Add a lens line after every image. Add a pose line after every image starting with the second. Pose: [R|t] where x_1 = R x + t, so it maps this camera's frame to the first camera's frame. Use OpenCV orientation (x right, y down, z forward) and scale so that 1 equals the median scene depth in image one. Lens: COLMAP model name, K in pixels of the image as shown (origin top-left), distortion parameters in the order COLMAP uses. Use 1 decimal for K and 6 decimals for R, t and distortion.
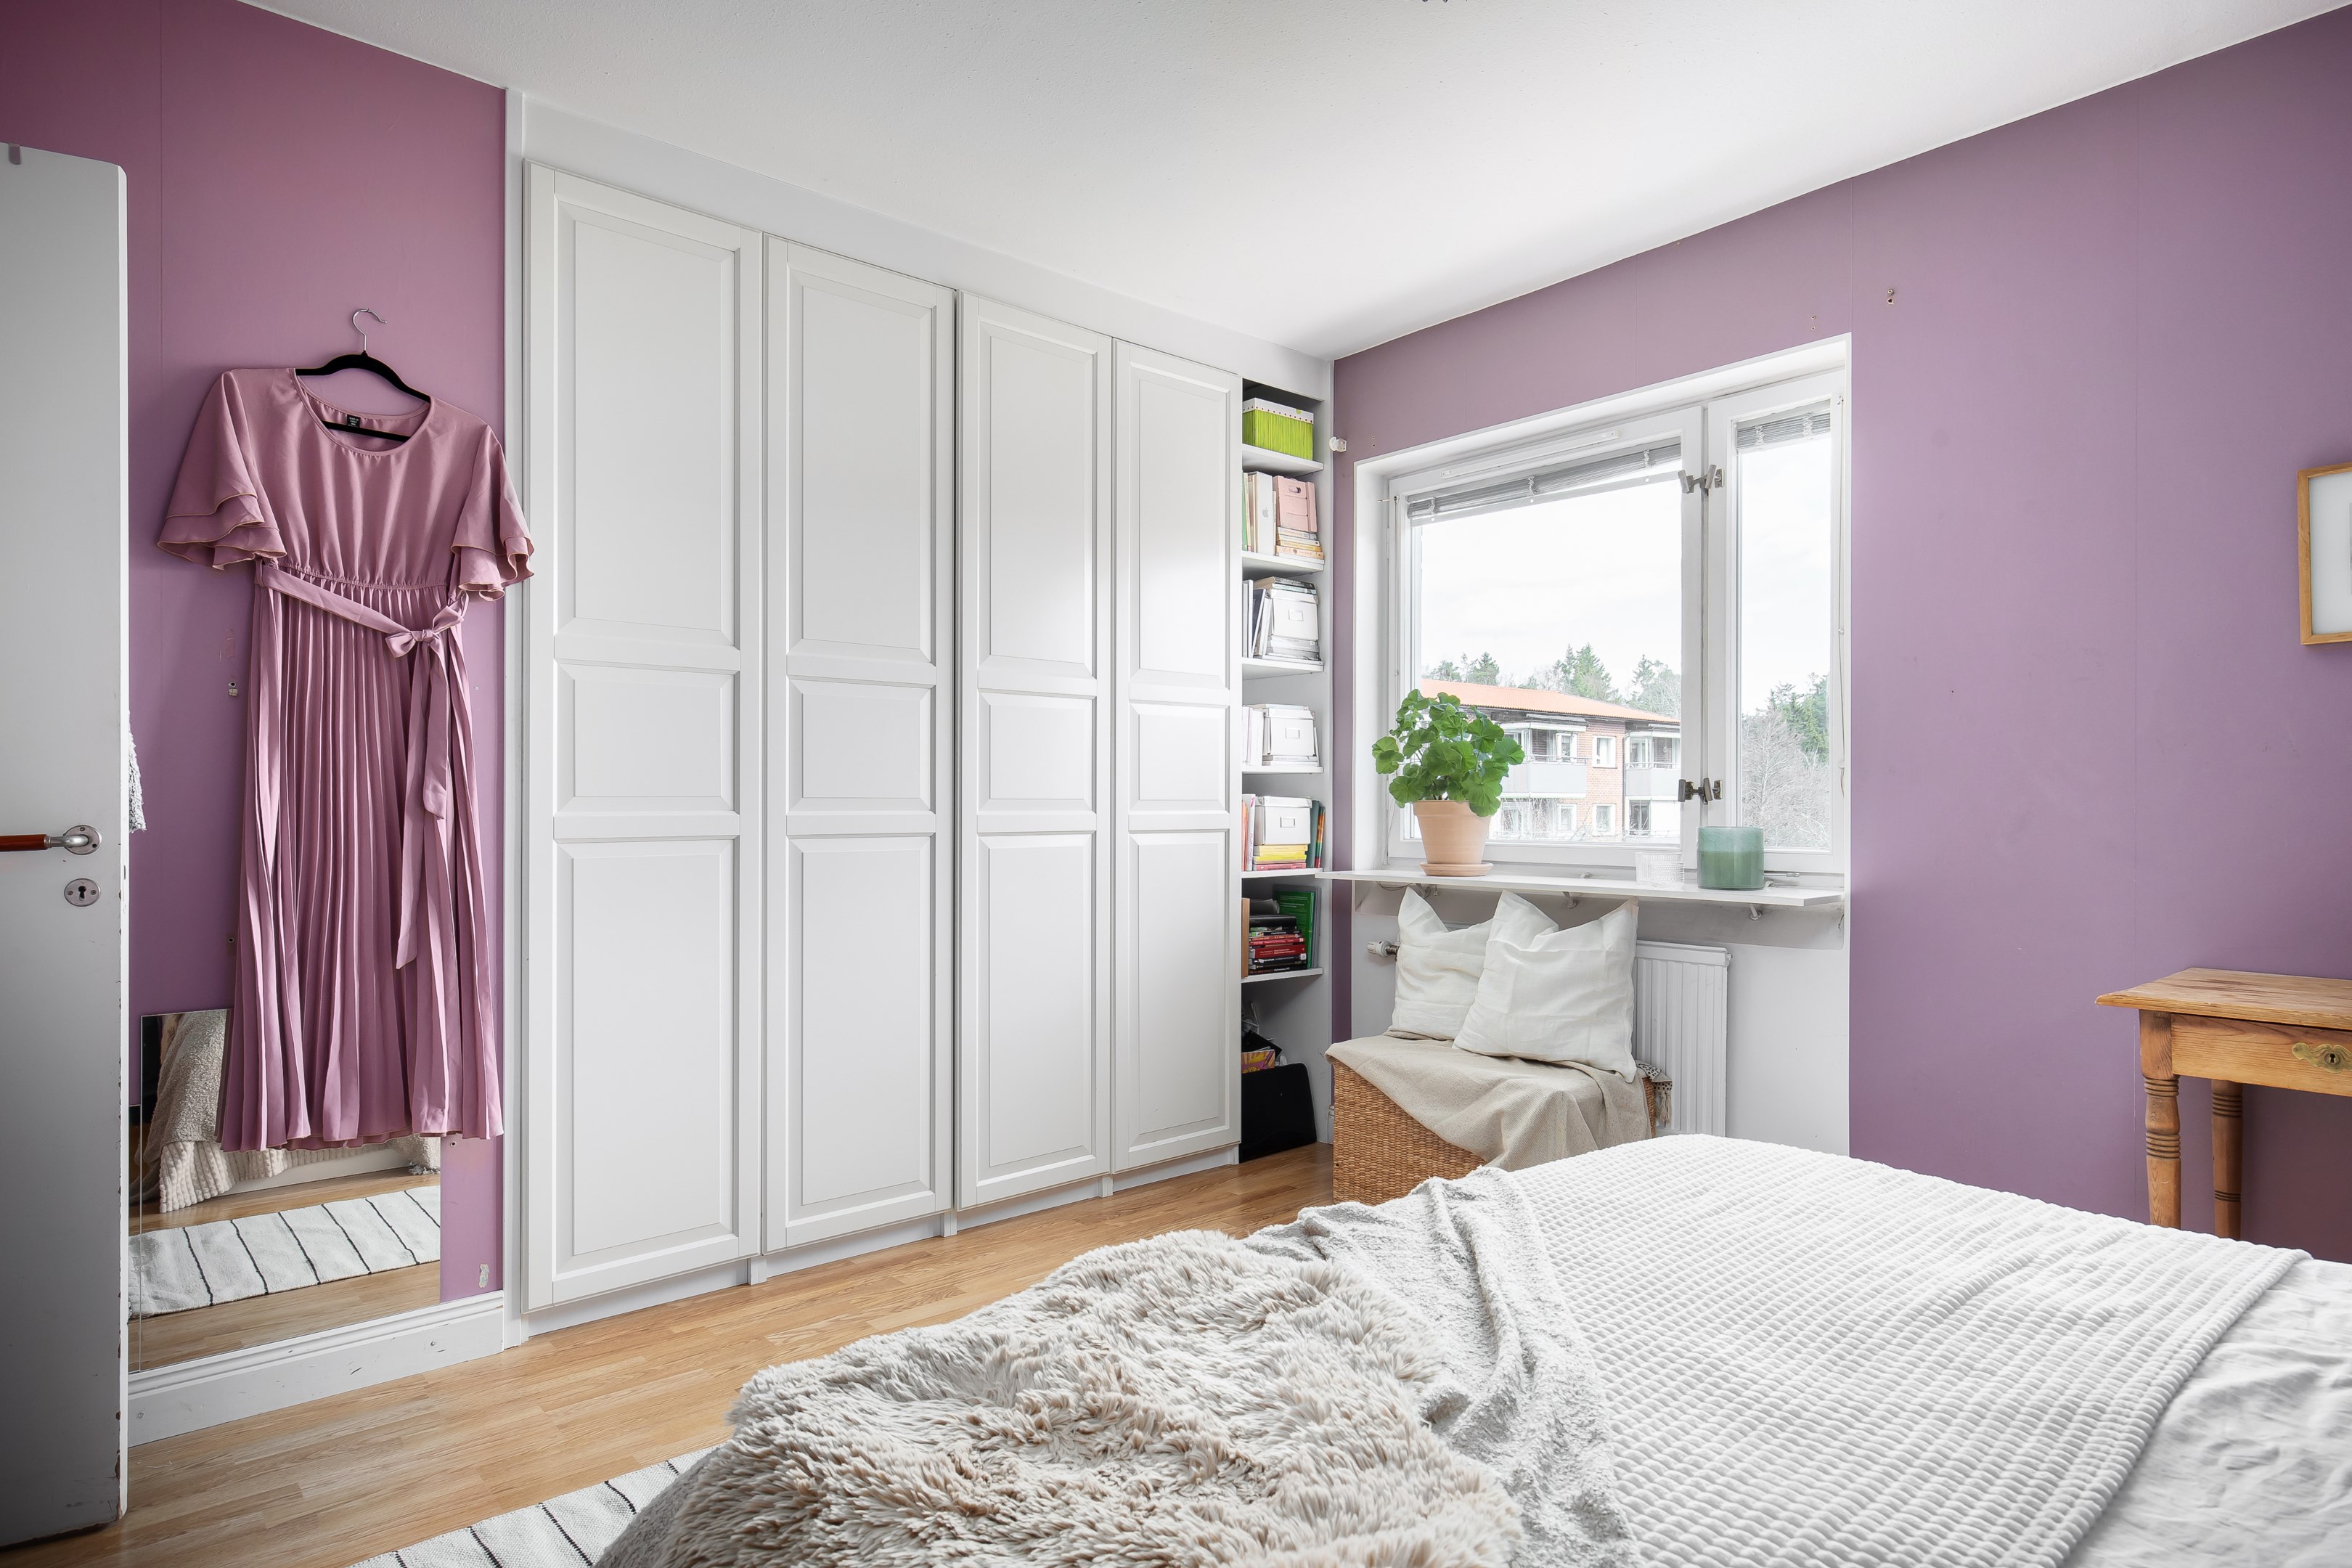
lens RADIAL K [[1322.1, 0, 1169.7], [0, 1322.1, 801.4], [0, 0, 1]] dist [0.000967, -0.001528]
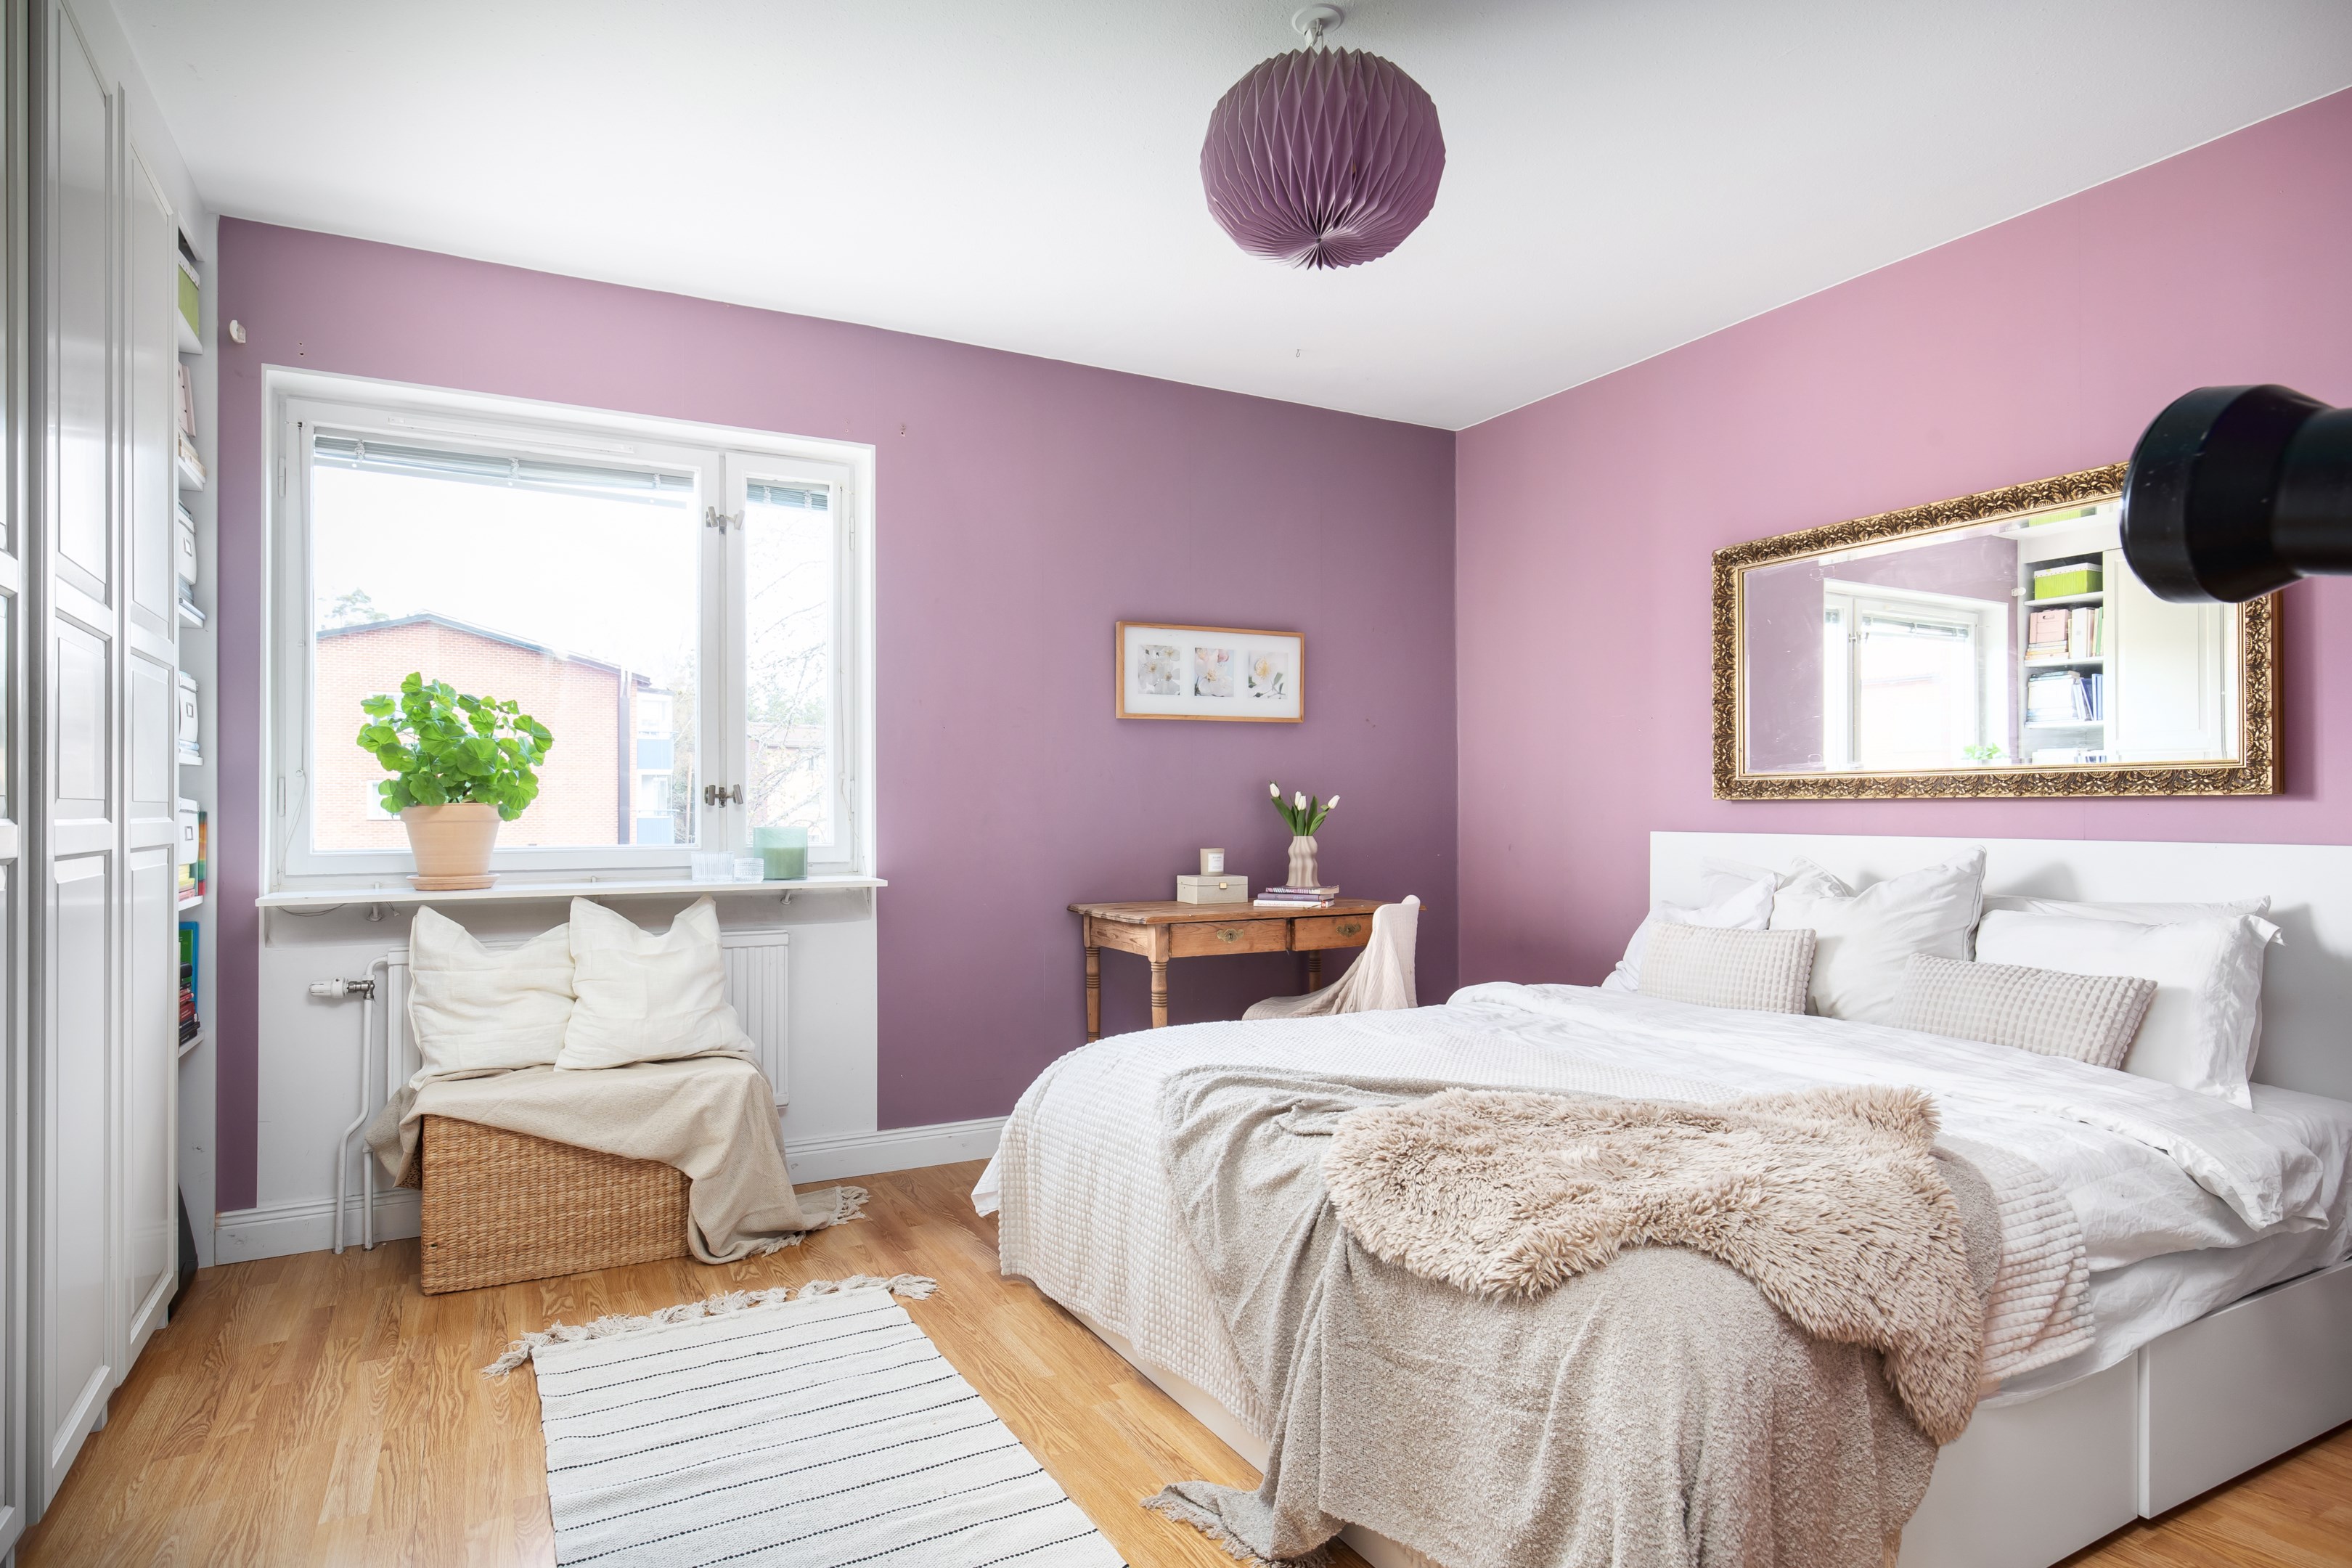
lens RADIAL K [[1322.1, 0, 1169.9], [0, 1322.1, 790.5], [0, 0, 1]] dist [0.000967, -0.001528]
pose [[0.187005, 0.013284, 0.982269, -0.627268], [0.000977, 0.999906, -0.013709, 0.003620], [-0.982358, 0.003523, 0.186975, 0.416440]]
